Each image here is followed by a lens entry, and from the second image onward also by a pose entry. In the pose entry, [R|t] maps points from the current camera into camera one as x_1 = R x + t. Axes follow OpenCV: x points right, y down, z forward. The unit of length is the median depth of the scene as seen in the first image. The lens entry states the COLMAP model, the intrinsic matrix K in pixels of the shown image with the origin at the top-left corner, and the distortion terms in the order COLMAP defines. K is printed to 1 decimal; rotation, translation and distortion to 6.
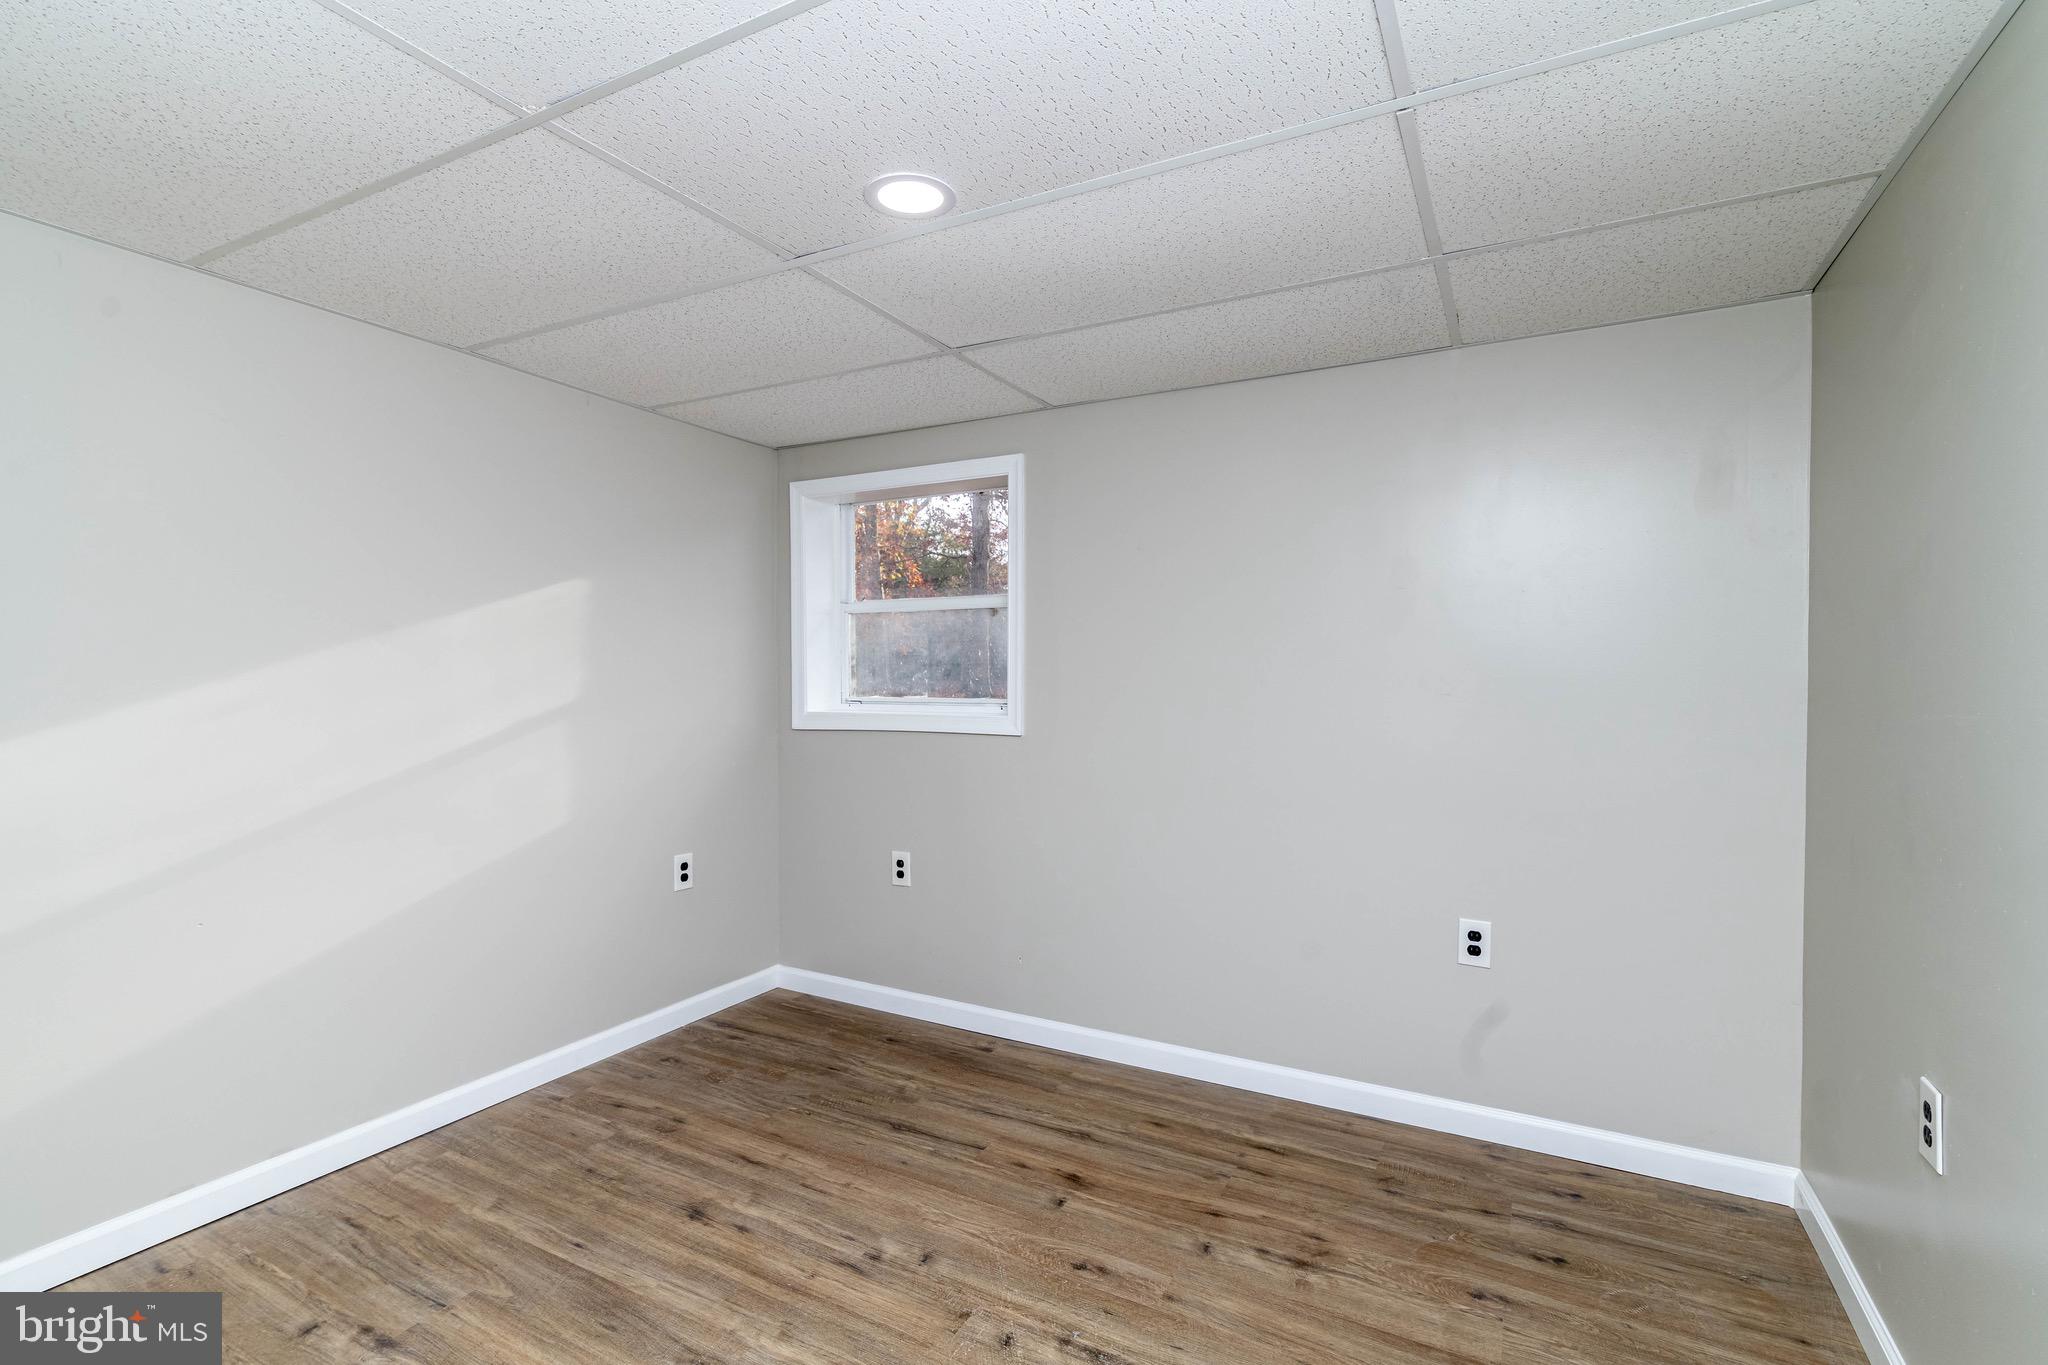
lens RADIAL K [[929.3, 0, 1021.4], [0, 929.3, 687.5], [0, 0, 1]] dist [0.000512, 0.000306]
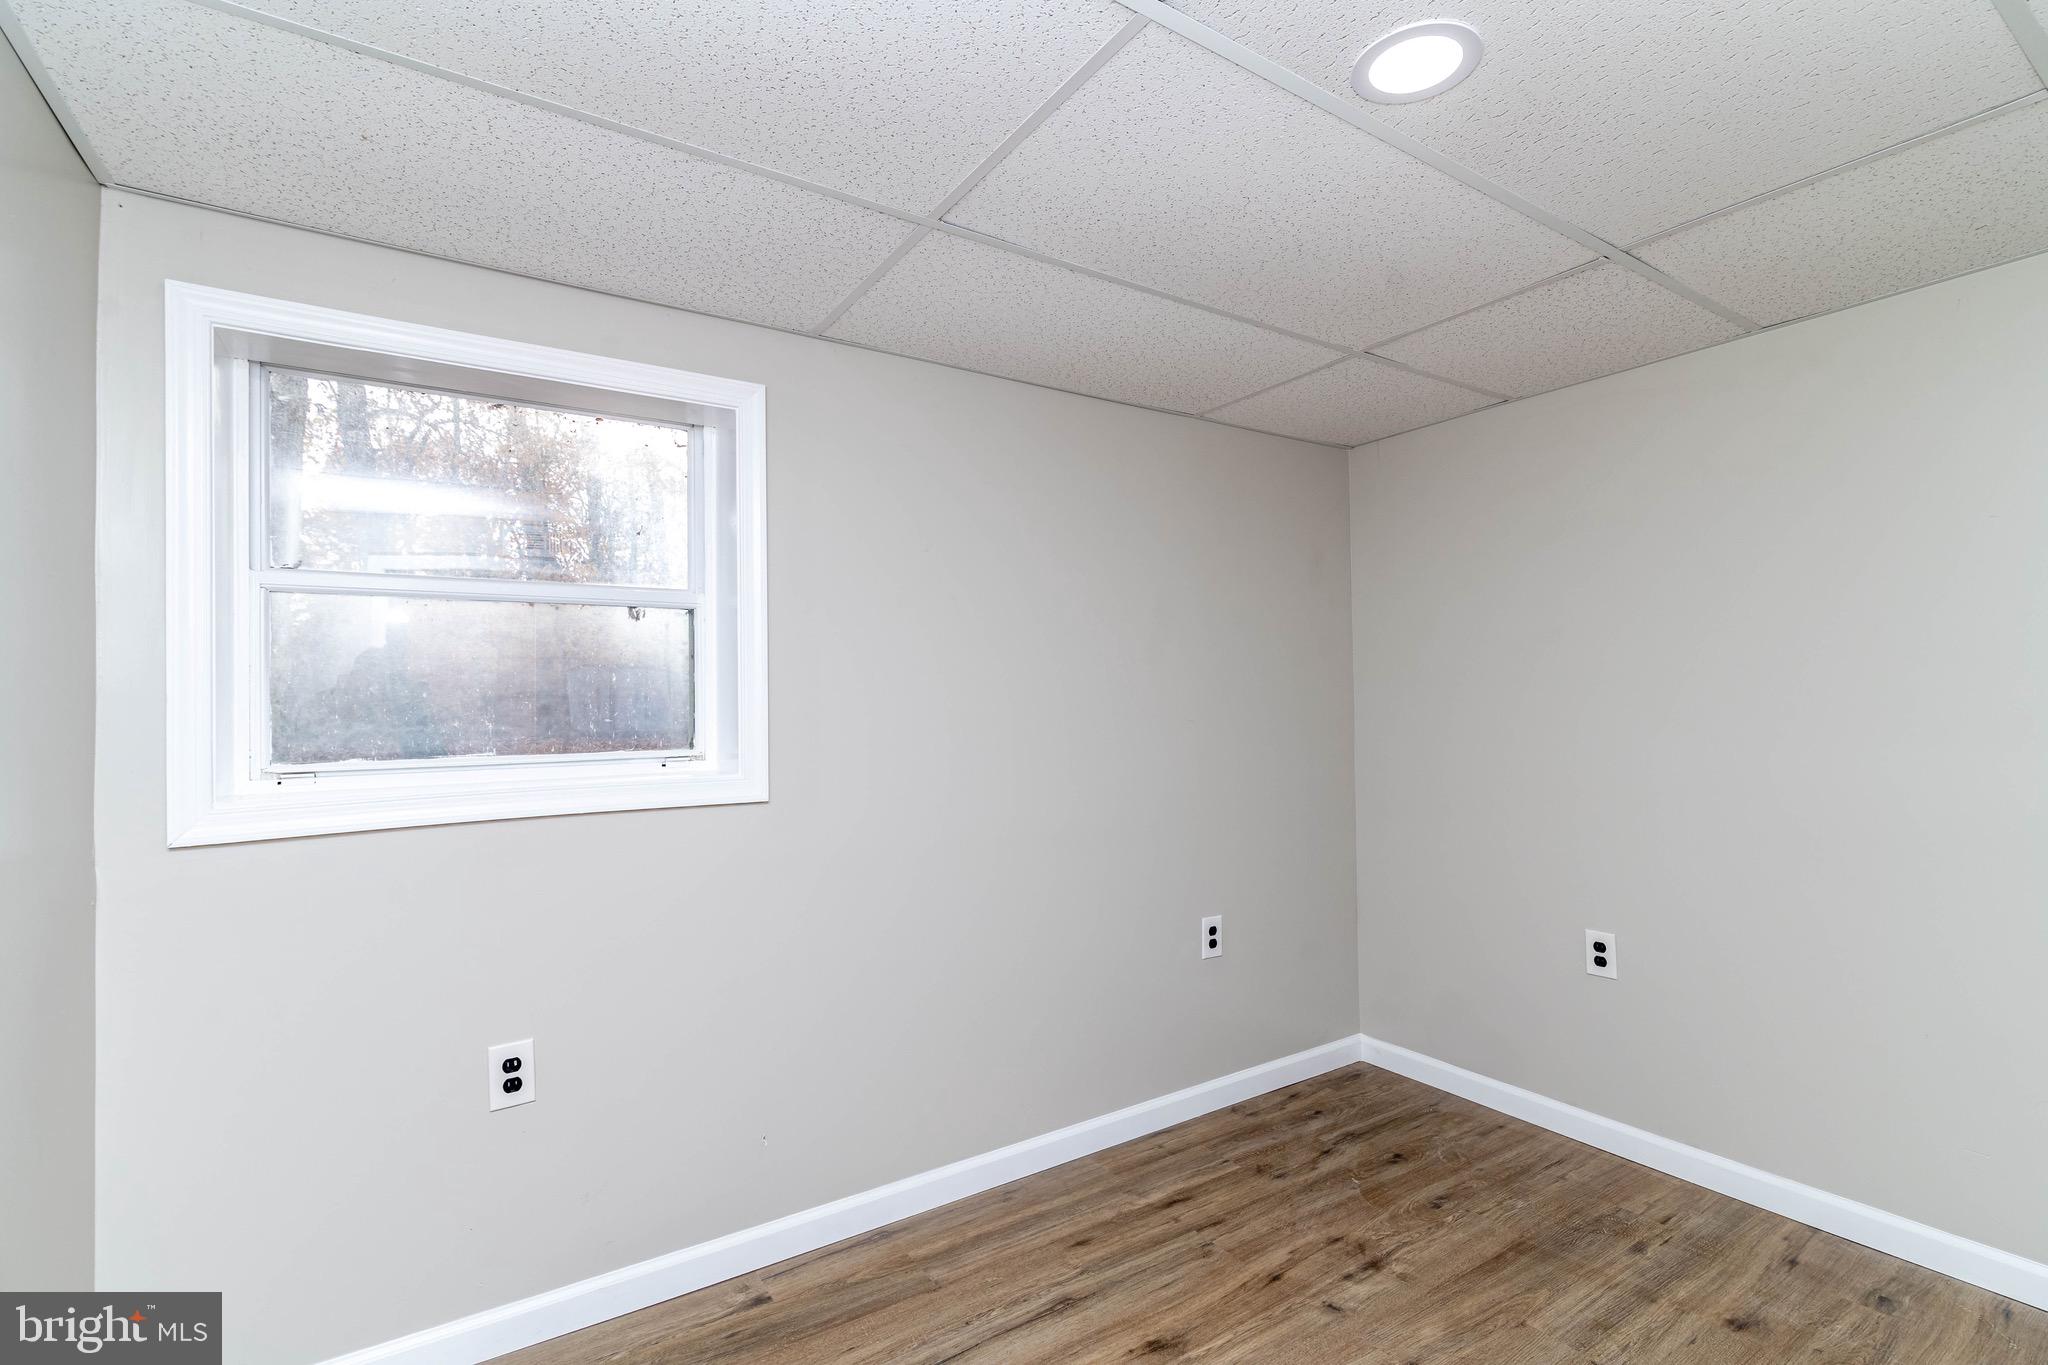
lens RADIAL K [[929.3, 0, 1021.4], [0, 929.3, 687.5], [0, 0, 1]] dist [0.000512, 0.000306]
pose [[0.477386, 0.010642, 0.878629, -0.675005], [0.027978, 0.999236, -0.027304, -0.008979], [-0.878248, 0.037617, 0.476723, 0.686105]]
